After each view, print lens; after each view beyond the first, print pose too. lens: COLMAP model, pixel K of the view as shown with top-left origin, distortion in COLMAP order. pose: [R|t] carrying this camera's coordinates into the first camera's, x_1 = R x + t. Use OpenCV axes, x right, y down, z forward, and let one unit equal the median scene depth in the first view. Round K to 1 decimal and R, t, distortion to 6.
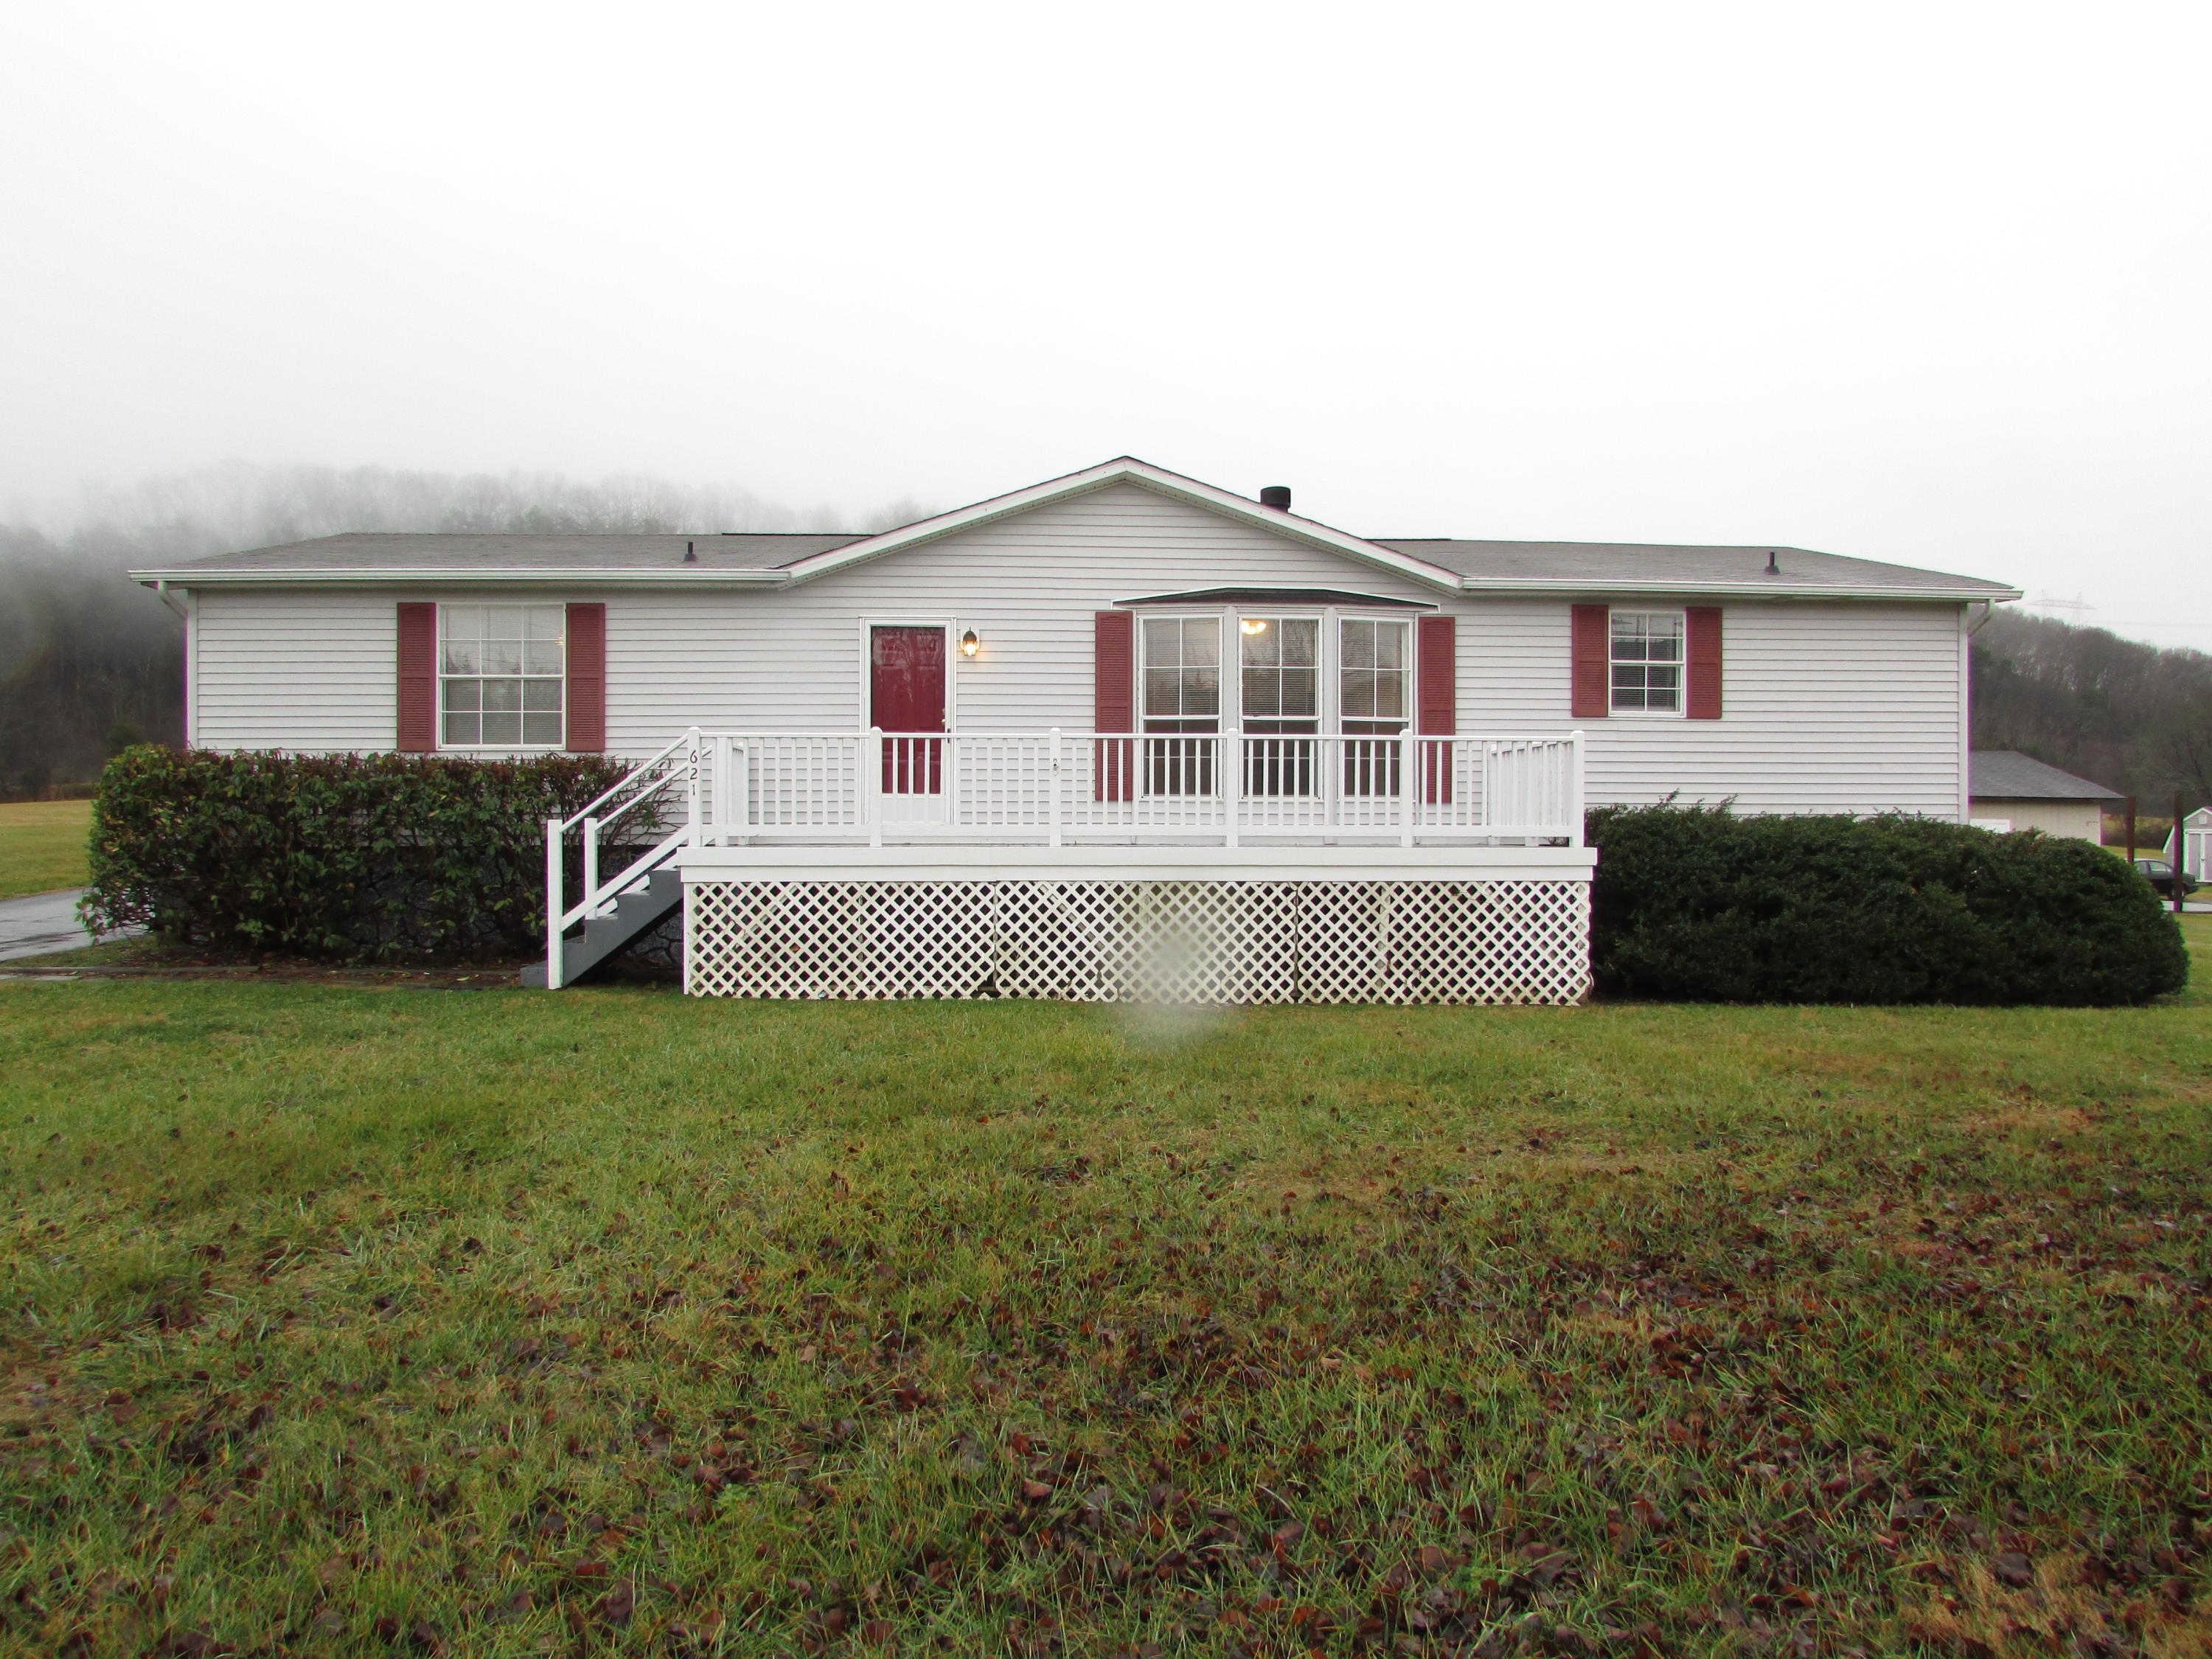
lens RADIAL K [[1599.7, 0, 1114.7], [0, 1599.7, 829.2], [0, 0, 1]] dist [-0.018457, 0.000026]
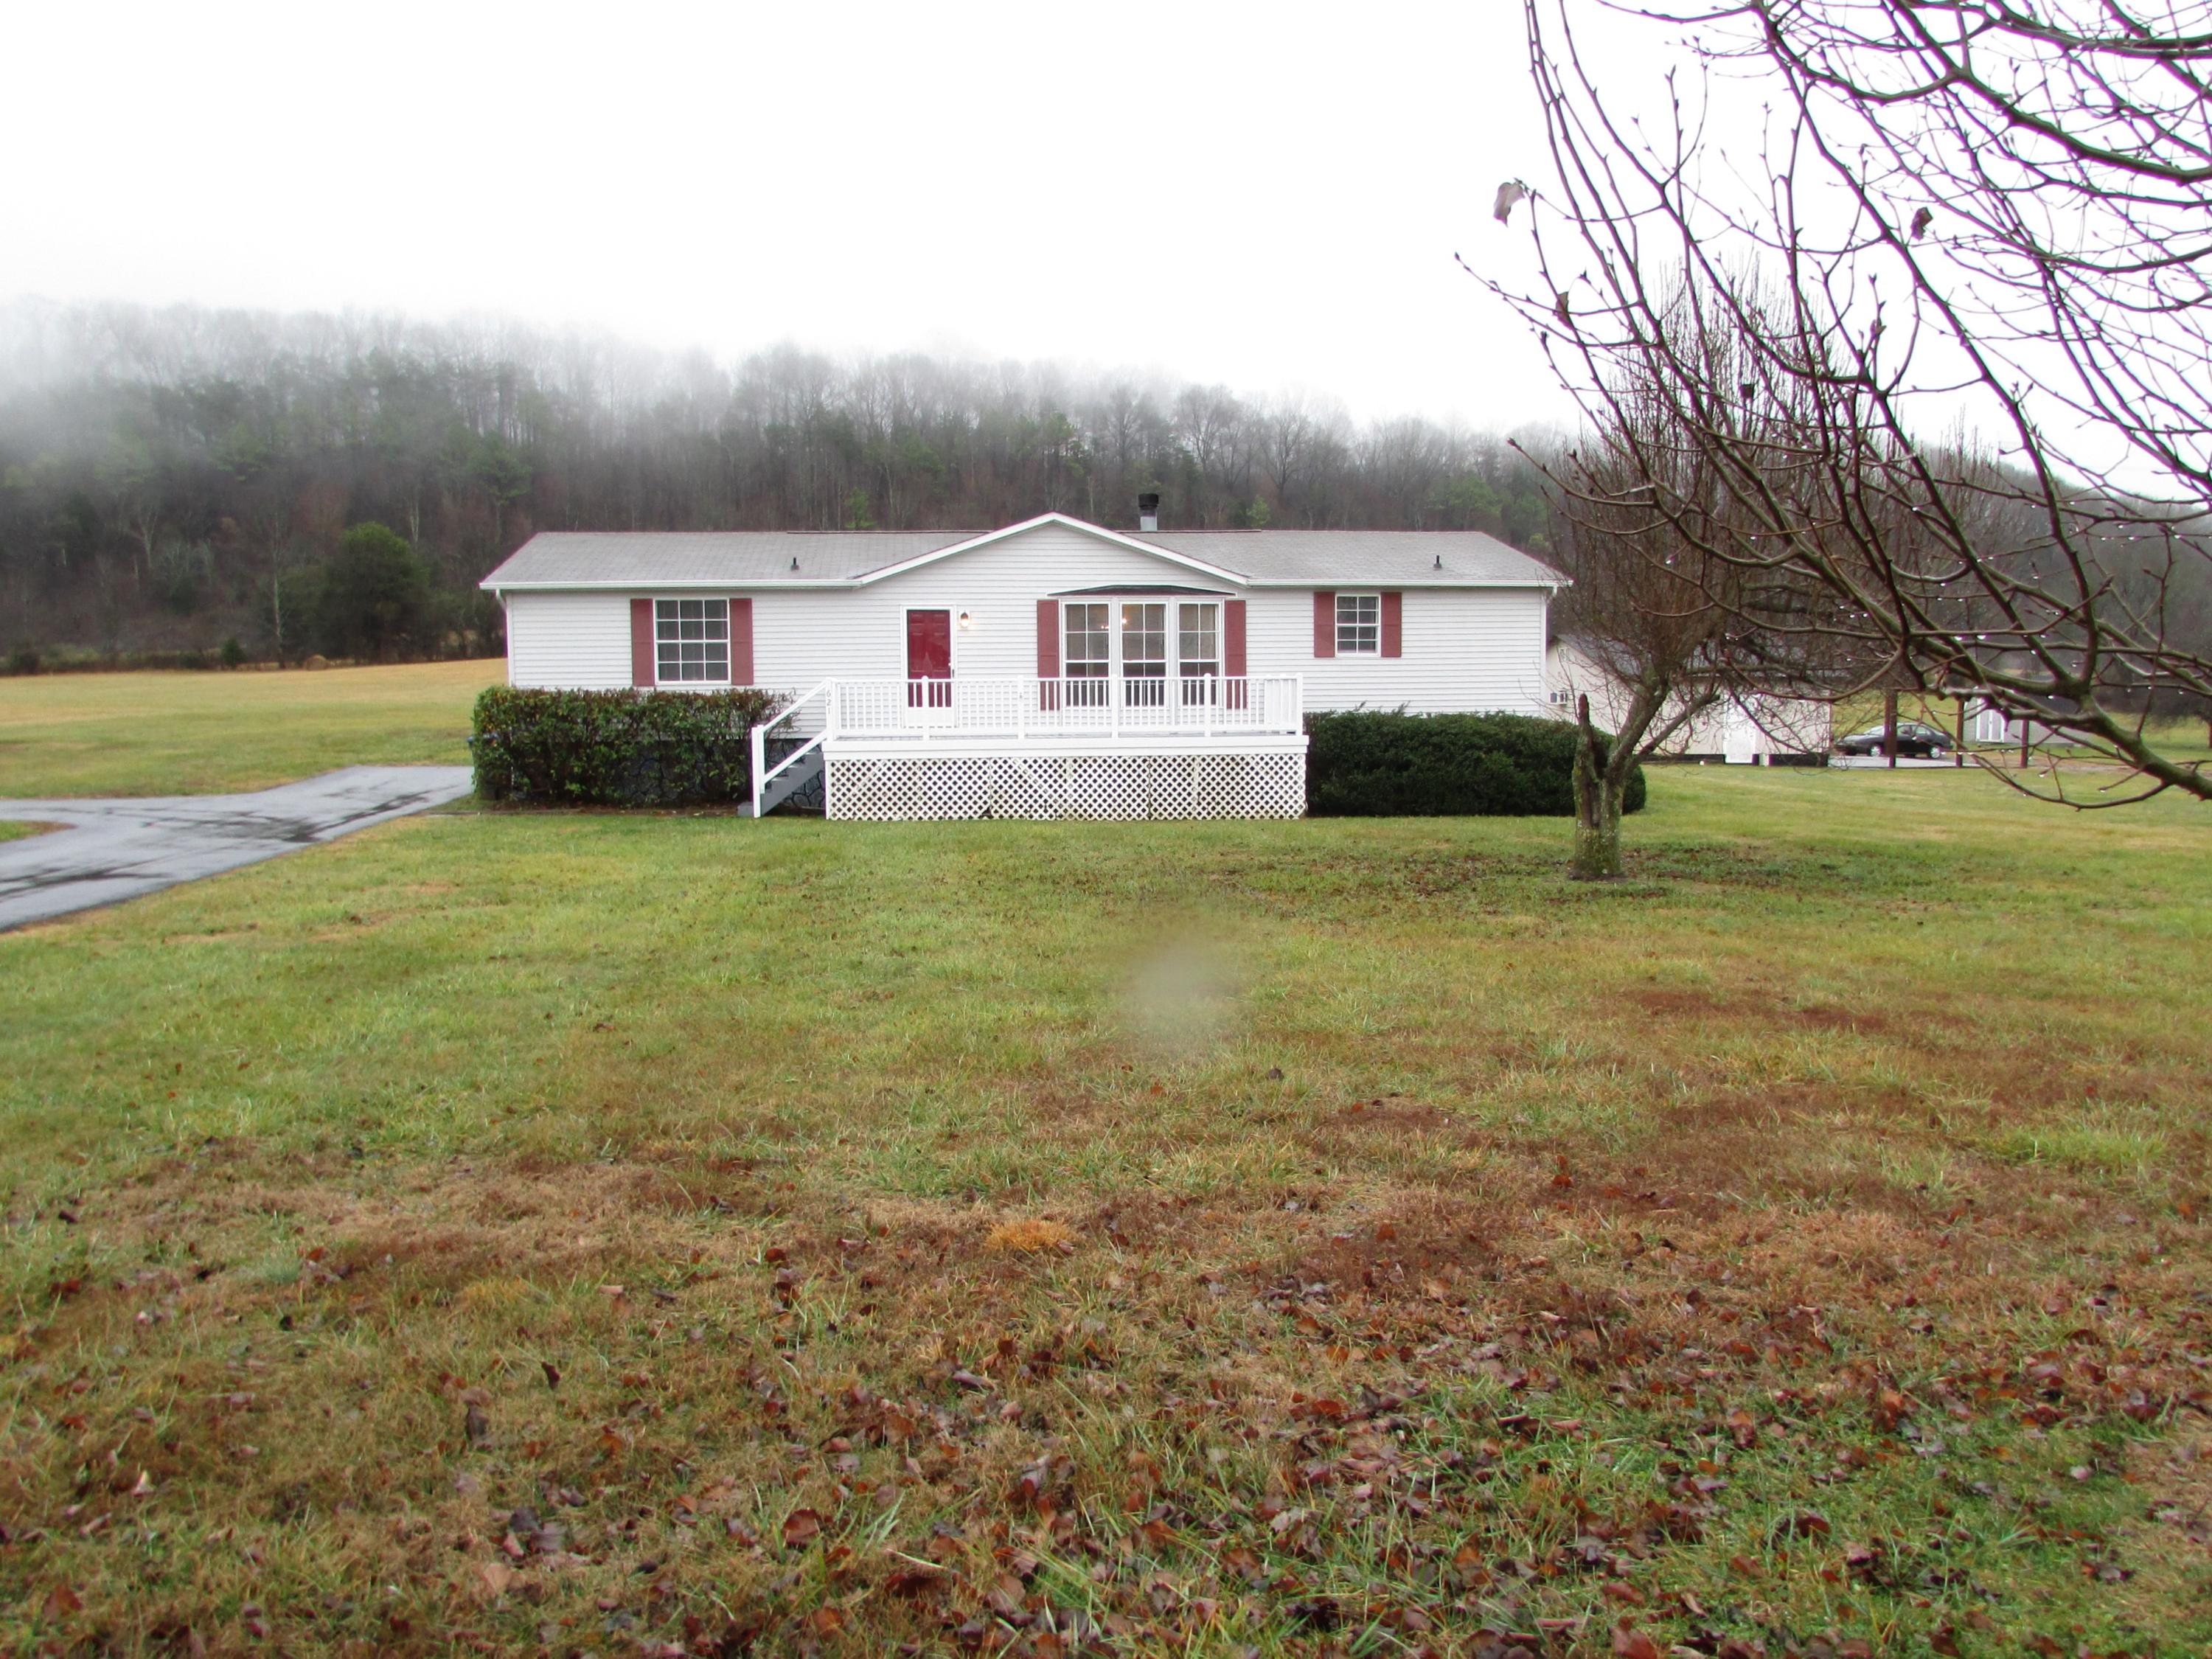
lens RADIAL K [[1599.7, 0, 1111.9], [0, 1599.7, 815.6], [0, 0, 1]] dist [-0.018457, 0.000026]
pose [[0.998428, -0.014782, 0.054070, -0.031979], [0.010826, 0.997293, 0.072730, -0.032960], [-0.054999, -0.072030, 0.995885, -0.846032]]
